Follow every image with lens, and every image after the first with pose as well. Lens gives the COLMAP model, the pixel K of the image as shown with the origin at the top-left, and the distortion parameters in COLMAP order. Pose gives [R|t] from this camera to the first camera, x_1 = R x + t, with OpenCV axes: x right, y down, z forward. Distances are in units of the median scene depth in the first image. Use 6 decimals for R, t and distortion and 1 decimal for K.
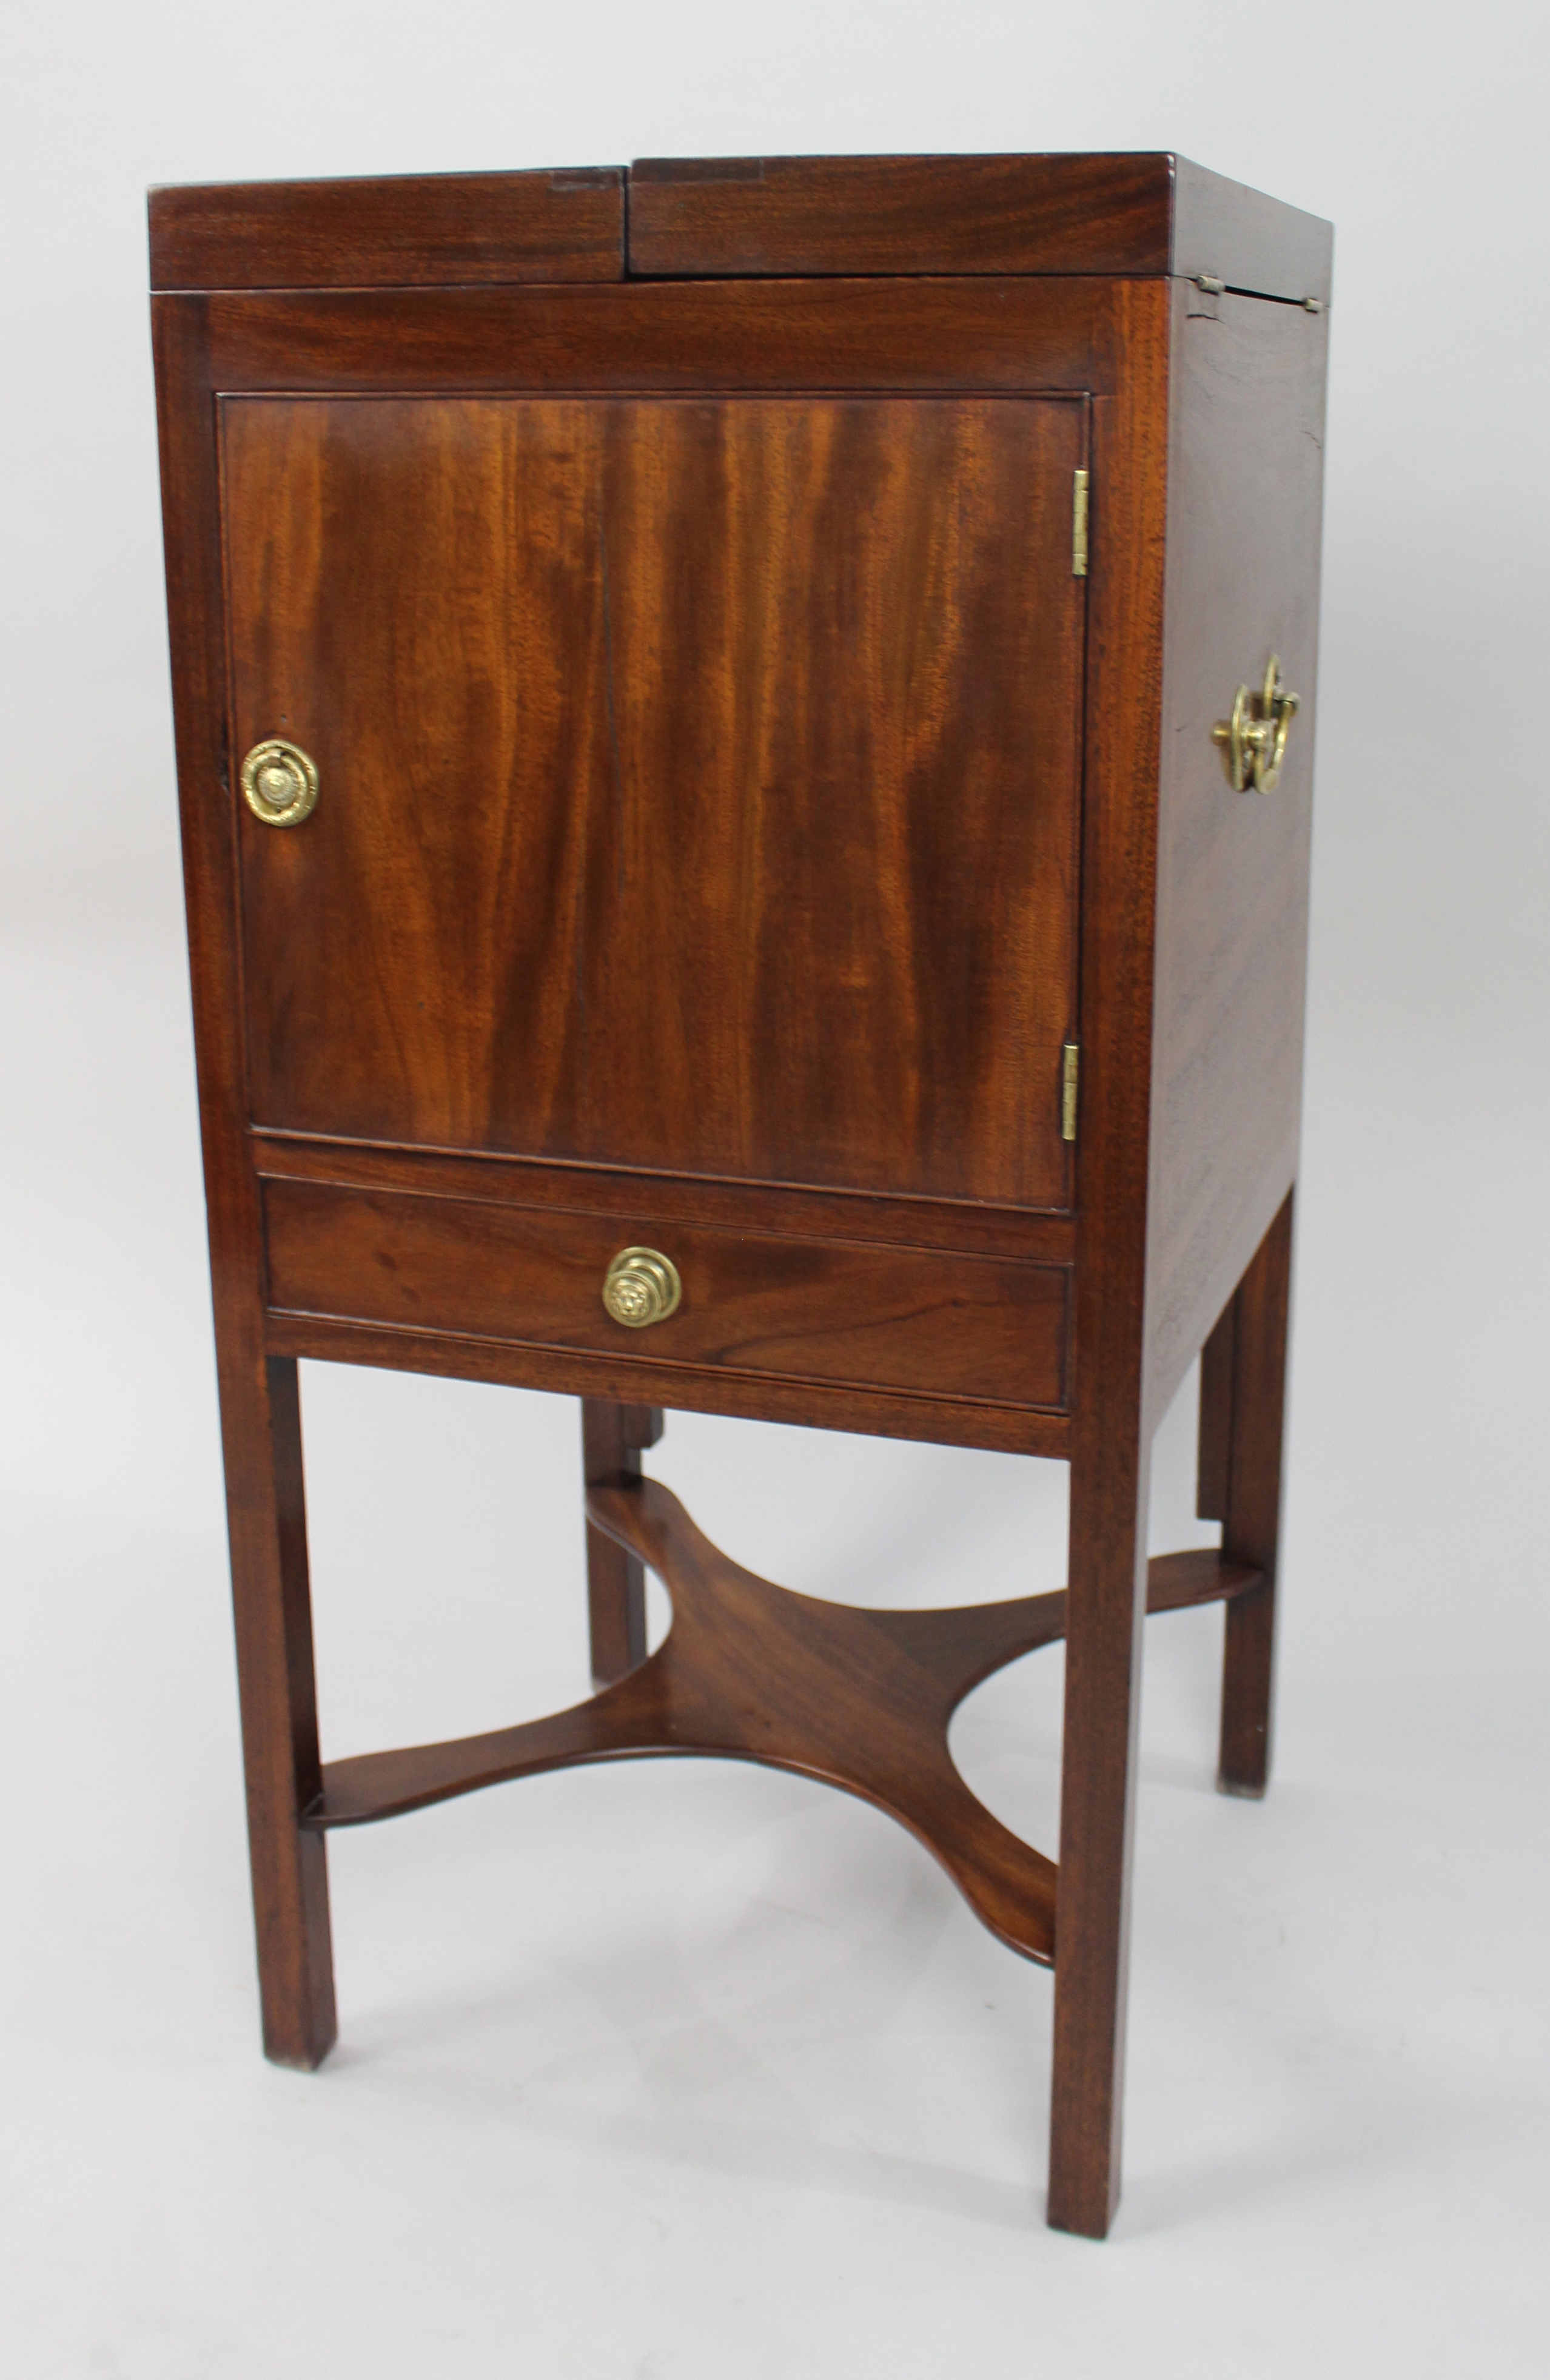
lens RADIAL K [[2599.6, 0, 864.9], [0, 2599.6, 1133.0], [0, 0, 1]] dist [-0.152811, 0.016544]
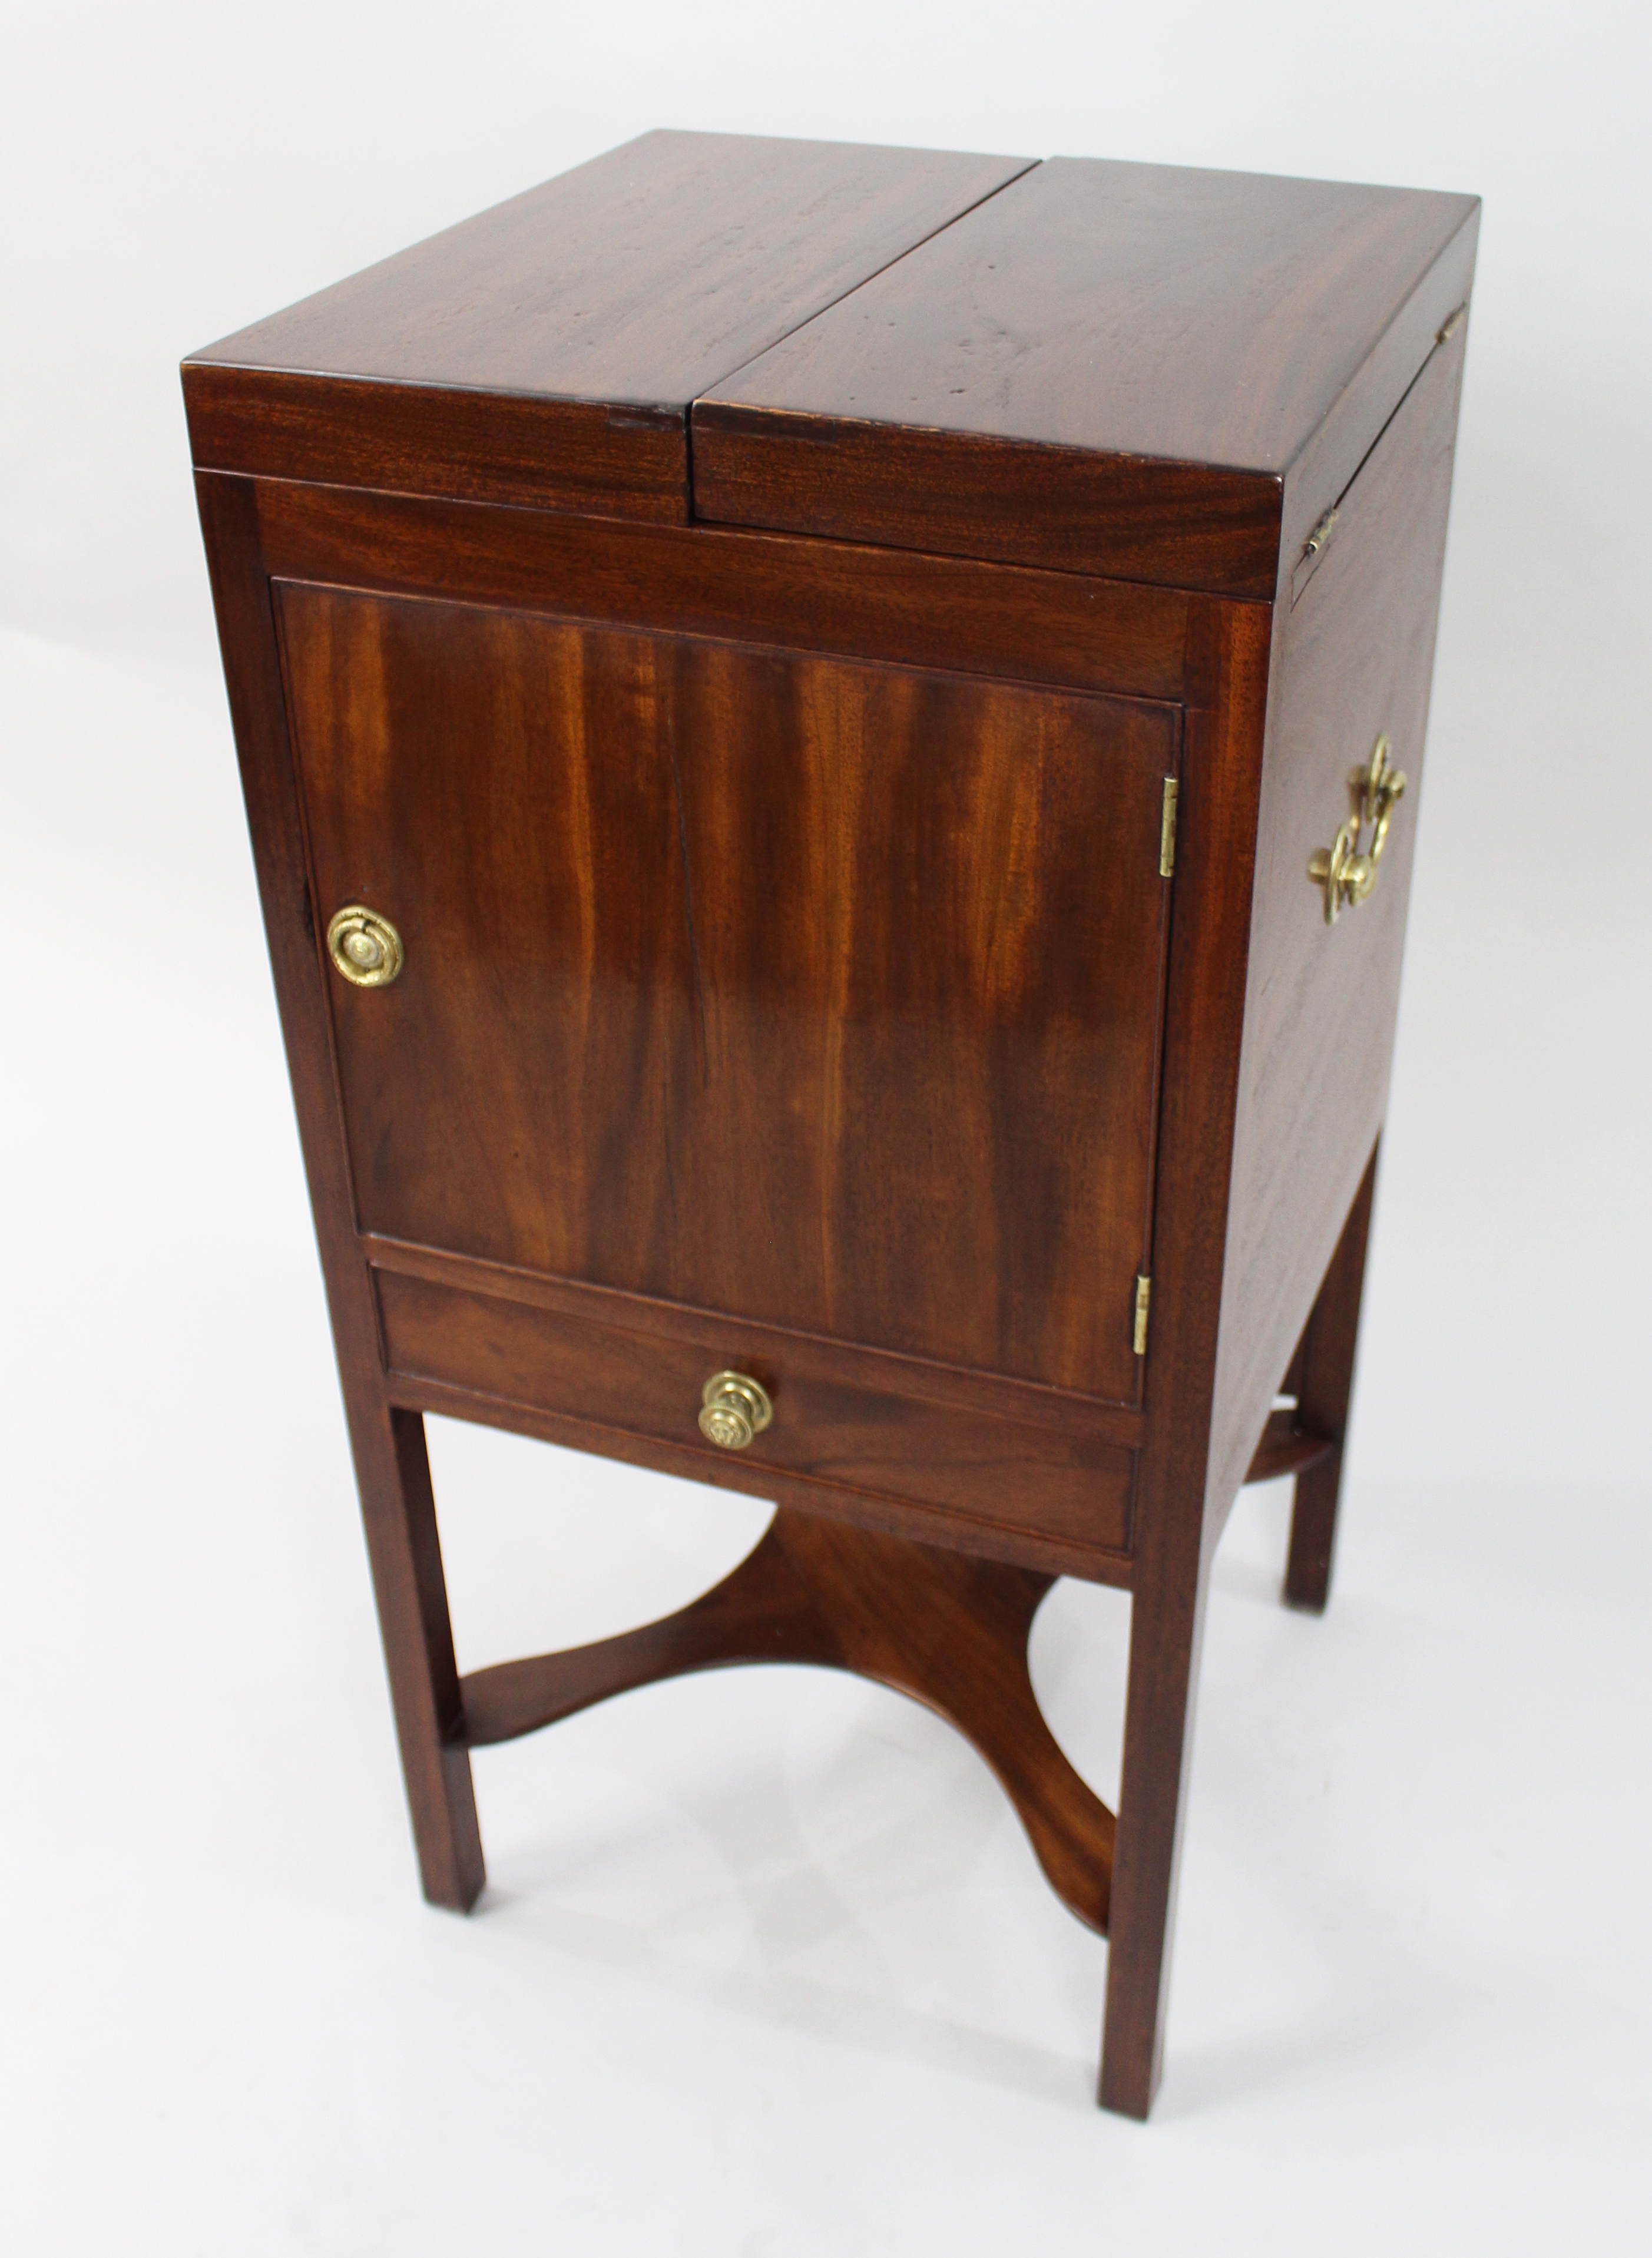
lens RADIAL K [[2507.1, 0, 891.4], [0, 2507.1, 1125.1], [0, 0, 1]] dist [-0.161653, -0.003358]
pose [[0.998771, 0.018560, -0.045962, 0.023386], [-0.003672, 0.952411, 0.304793, -0.378720], [0.049432, -0.304250, 0.951309, 0.070911]]
